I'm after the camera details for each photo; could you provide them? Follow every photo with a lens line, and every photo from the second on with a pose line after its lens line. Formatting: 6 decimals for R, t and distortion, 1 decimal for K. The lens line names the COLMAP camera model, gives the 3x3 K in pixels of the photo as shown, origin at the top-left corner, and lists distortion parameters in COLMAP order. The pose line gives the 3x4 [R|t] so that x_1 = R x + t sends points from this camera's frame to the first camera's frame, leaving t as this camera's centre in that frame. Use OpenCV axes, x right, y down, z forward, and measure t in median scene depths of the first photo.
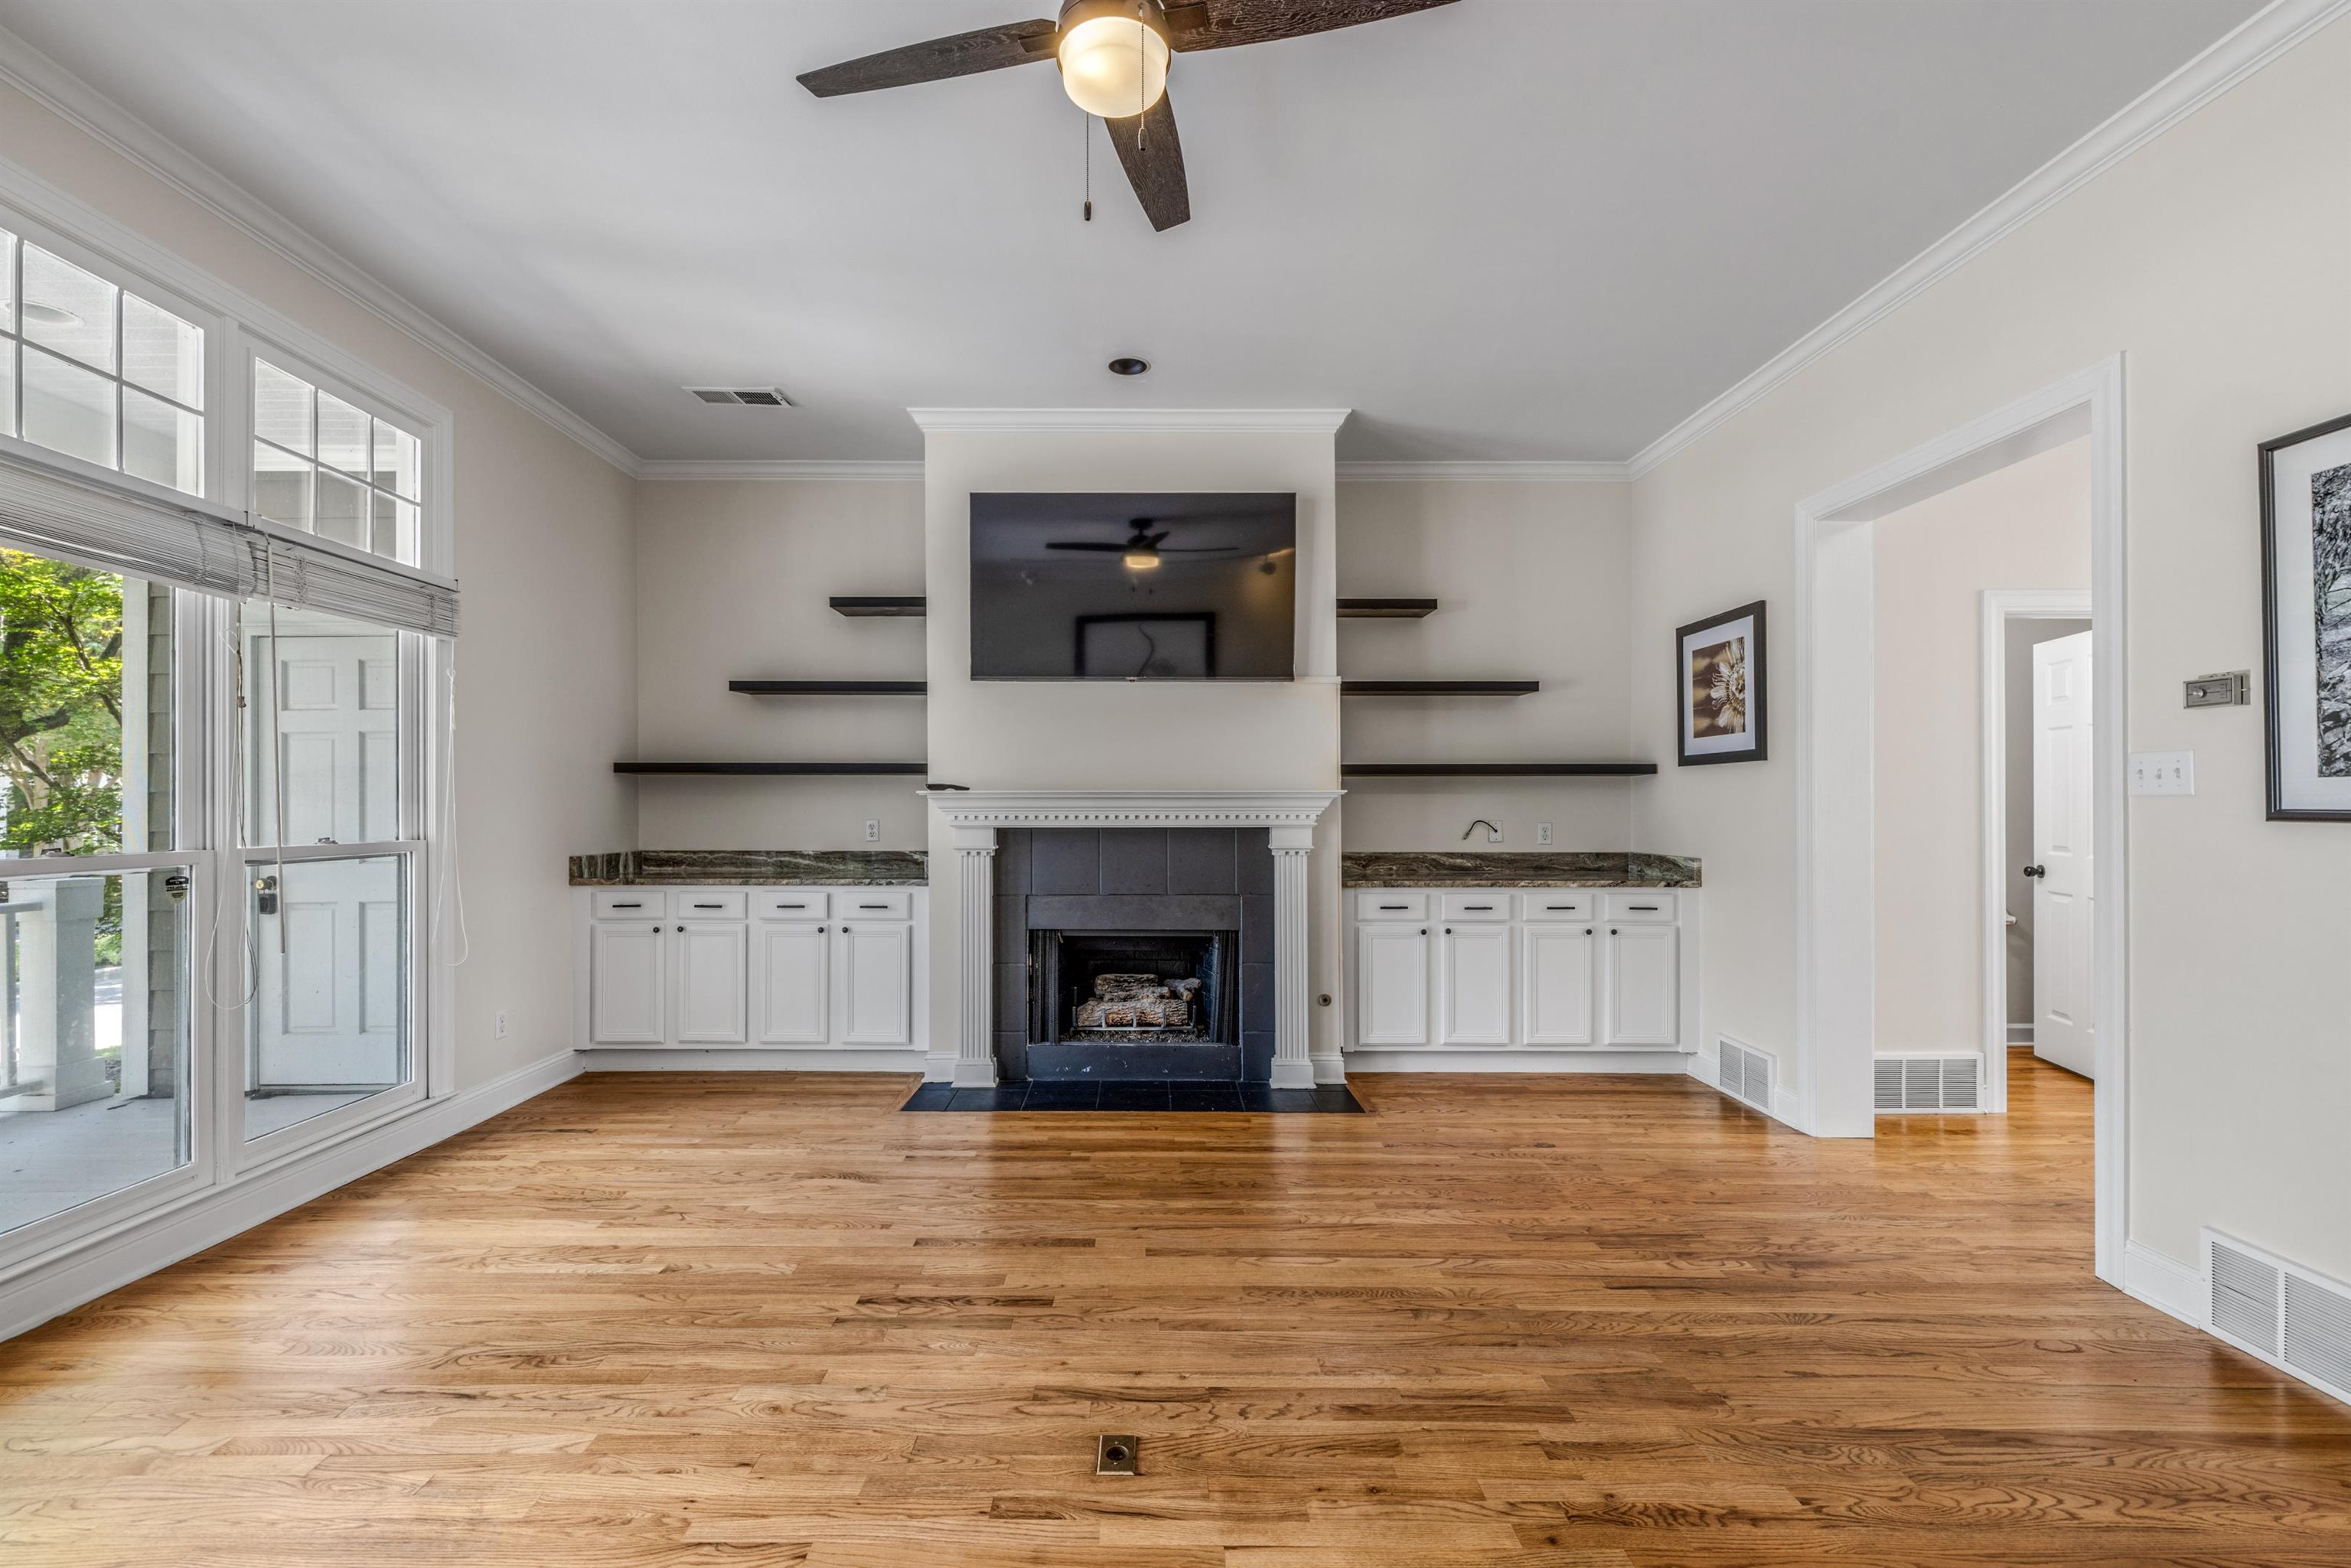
lens RADIAL K [[997.1, 0, 1158.6], [0, 997.1, 801.8], [0, 0, 1]] dist [-0.000030, 0.000498]
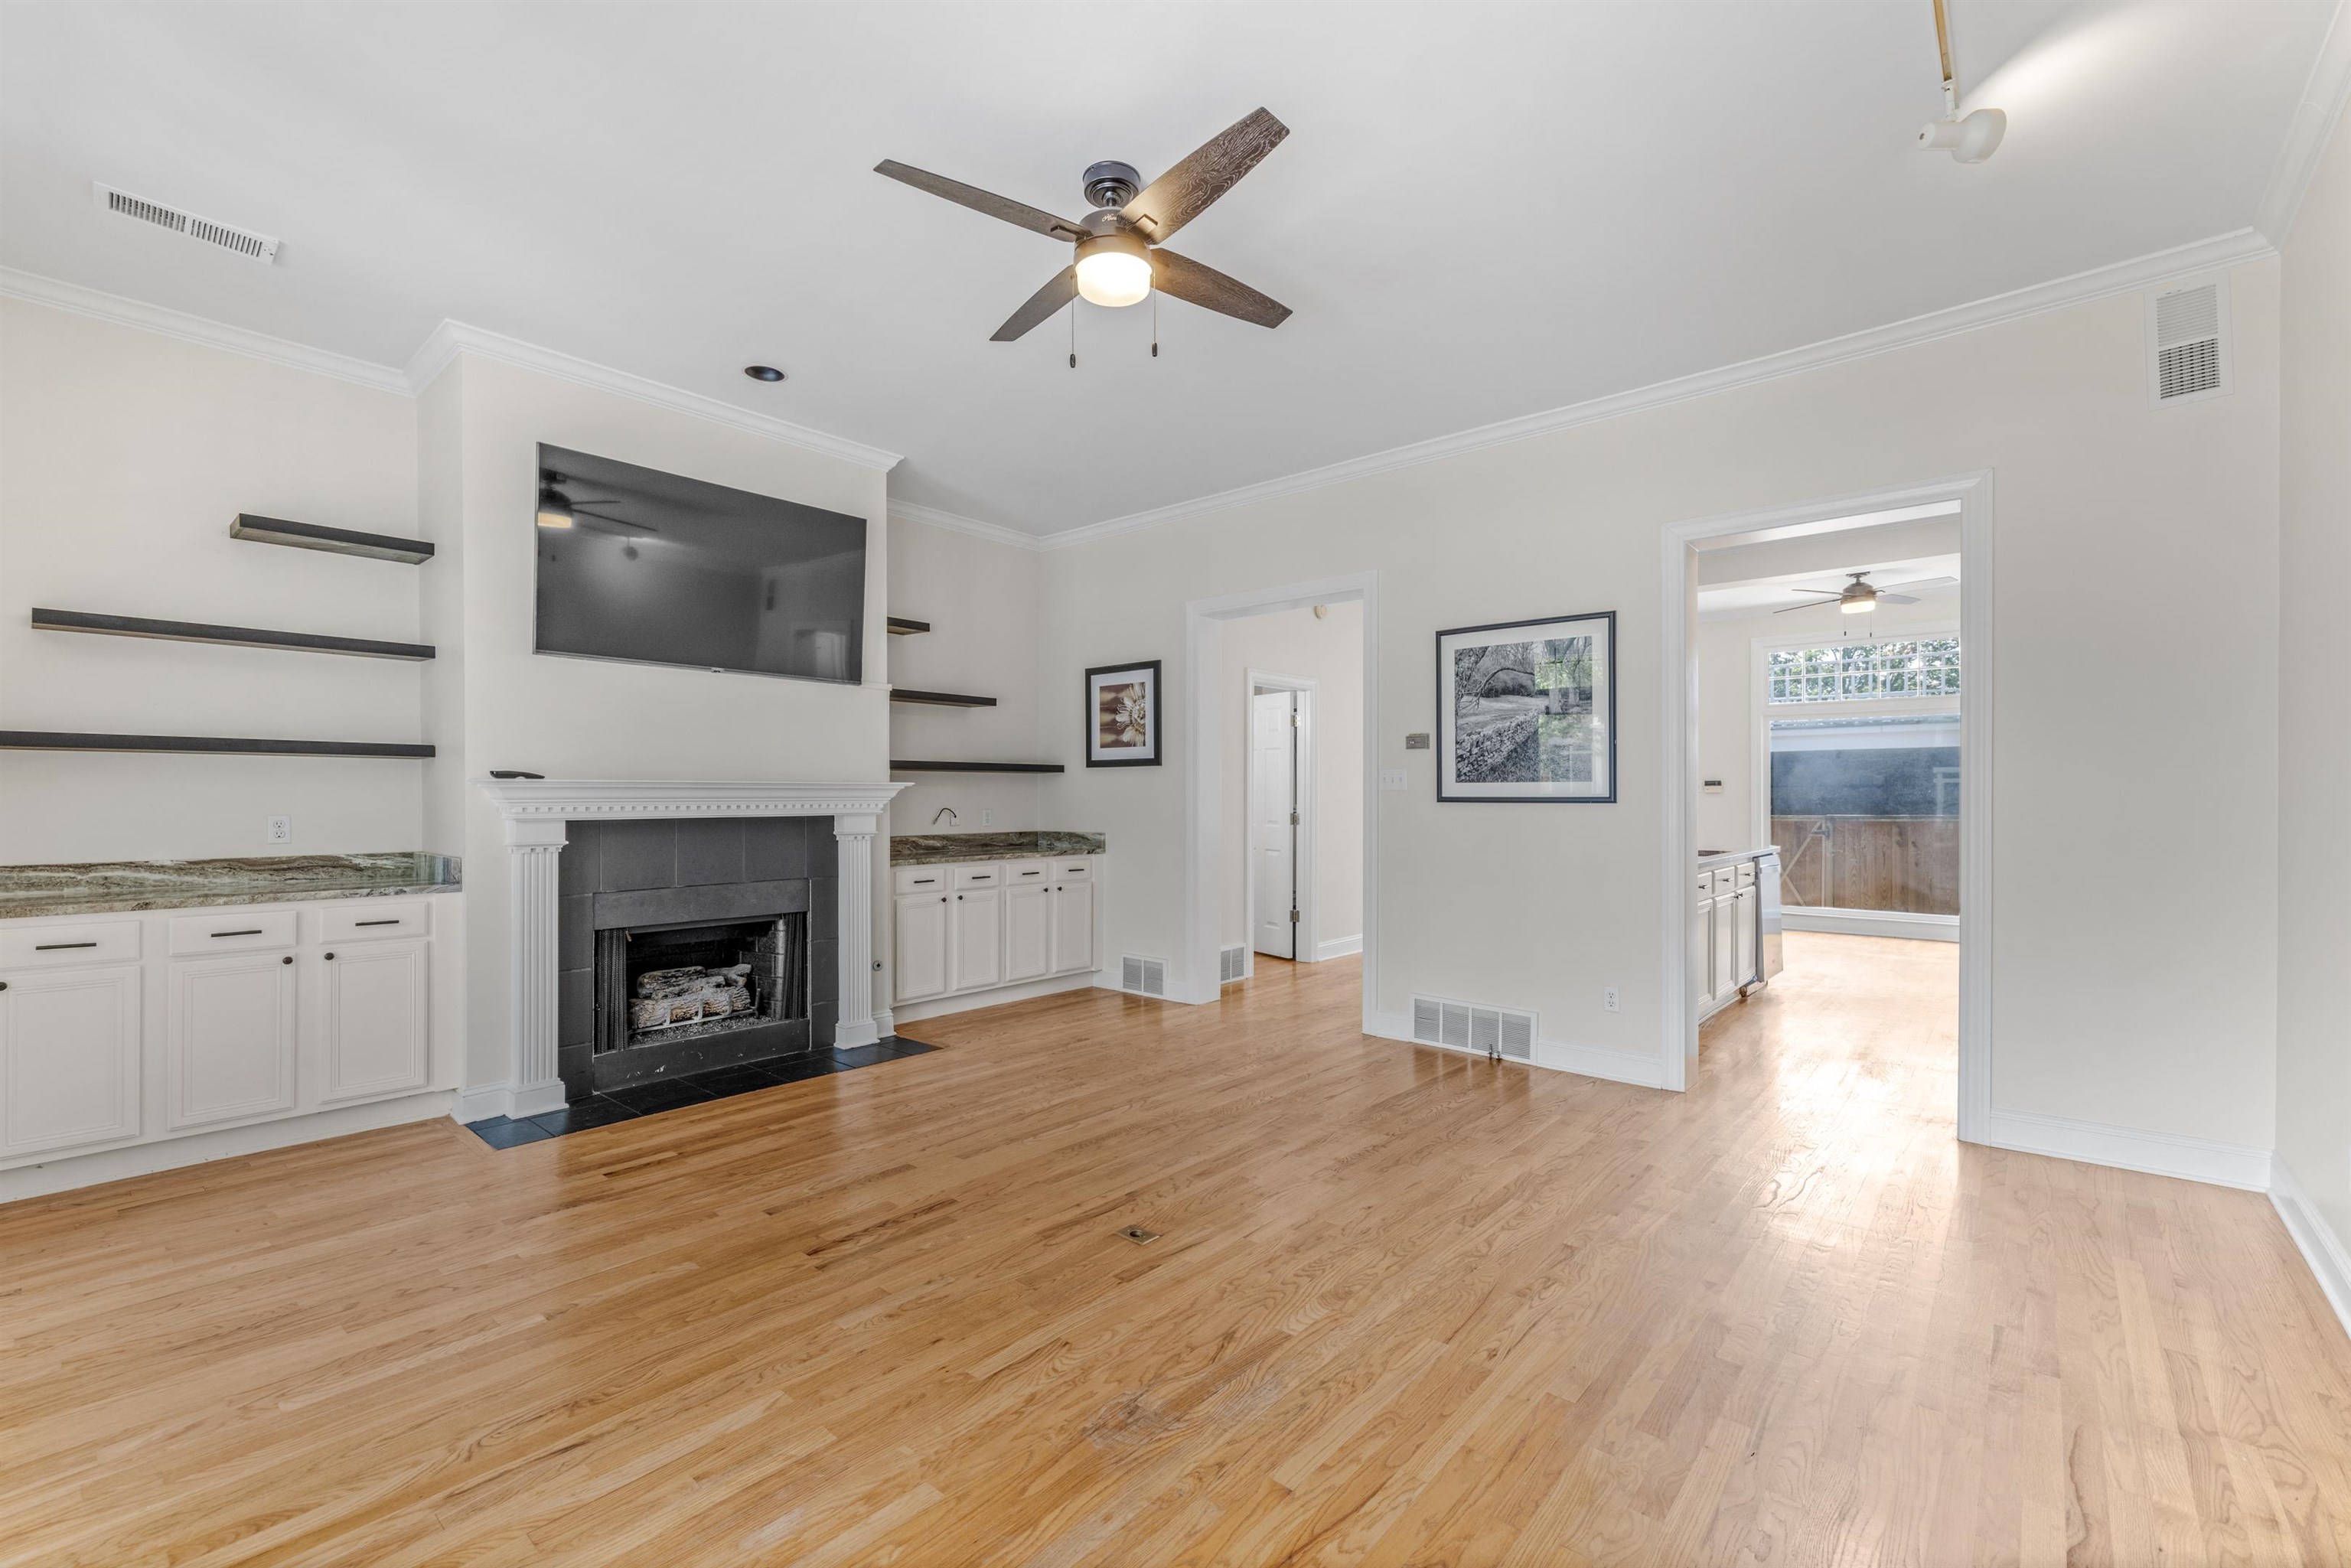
lens RADIAL K [[997.1, 0, 1158.6], [0, 997.1, 801.8], [0, 0, 1]] dist [-0.000030, 0.000498]
pose [[0.659094, -0.005087, 0.752043, -0.490104], [-0.001785, 0.999964, 0.008328, 0.000541], [-0.752059, -0.006832, 0.659061, 0.003065]]
